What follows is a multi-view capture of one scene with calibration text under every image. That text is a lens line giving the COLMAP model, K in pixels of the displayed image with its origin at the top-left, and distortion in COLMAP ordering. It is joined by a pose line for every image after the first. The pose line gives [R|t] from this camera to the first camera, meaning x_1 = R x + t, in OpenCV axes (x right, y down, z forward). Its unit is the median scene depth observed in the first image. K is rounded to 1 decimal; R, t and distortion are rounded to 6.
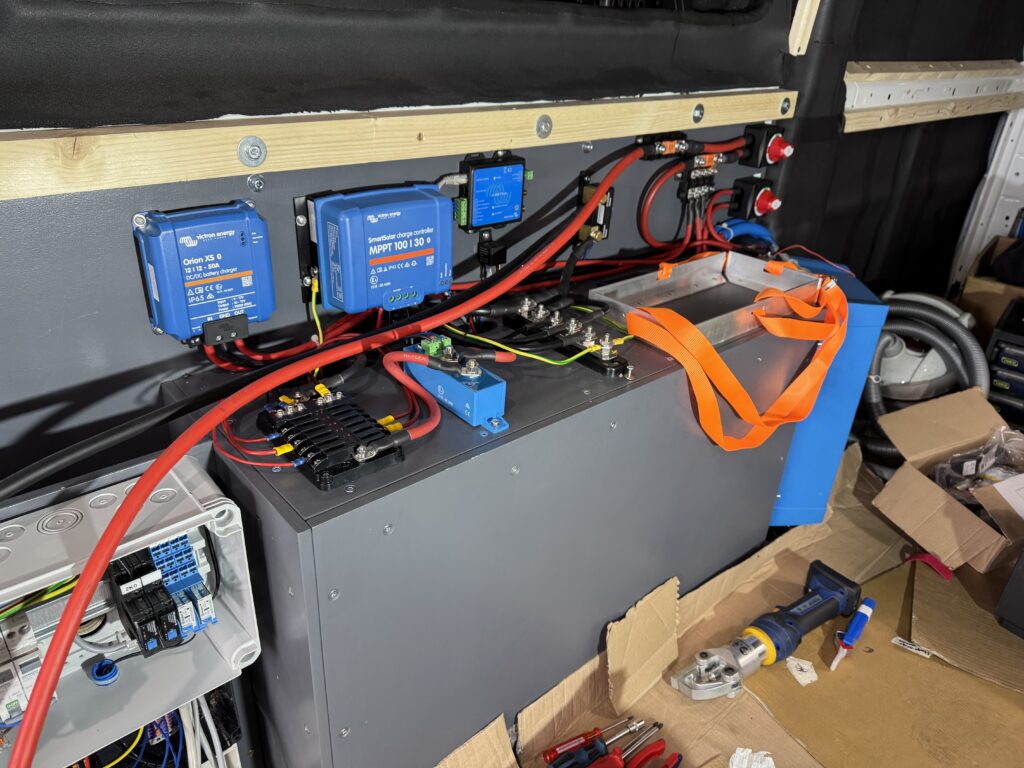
lens RADIAL K [[739.8, 0, 547.4], [0, 739.8, 390.2], [0, 0, 1]] dist [0.075566, -0.115200]
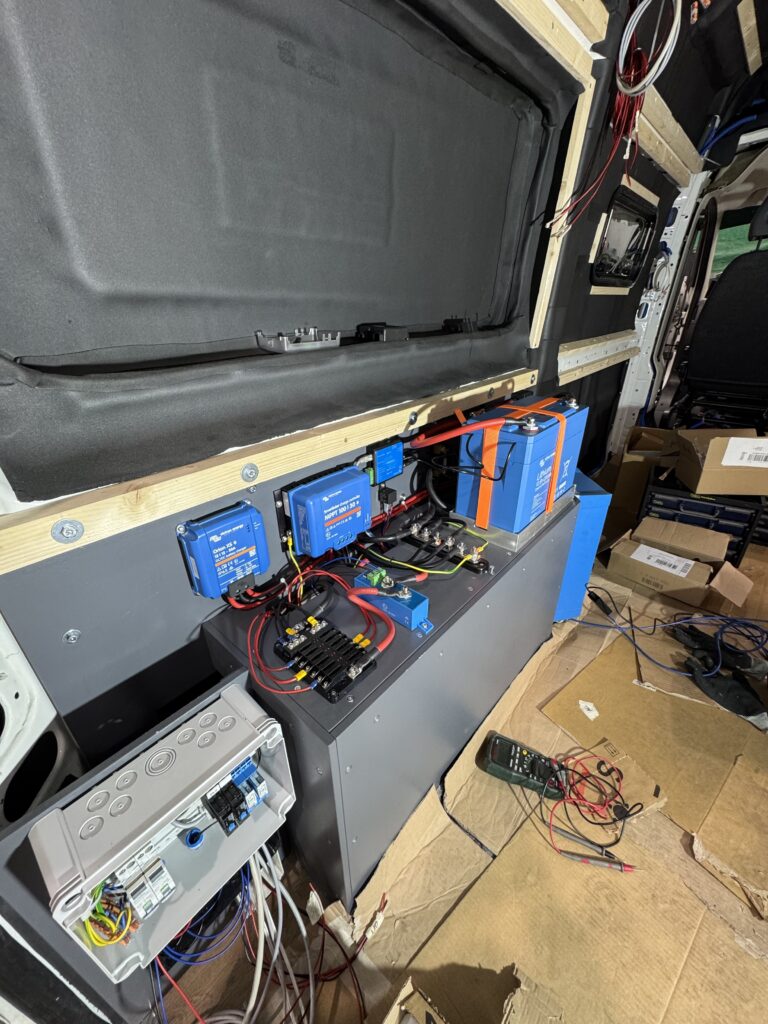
lens RADIAL K [[410.9, 0, 400.8], [0, 410.9, 512.6], [0, 0, 1]] dist [-0.002191, -0.000286]
pose [[0.990935, -0.114446, 0.070353, -0.140233], [0.114537, 0.993415, 0.002747, -0.182564], [-0.070204, 0.005336, 0.997518, 0.127976]]
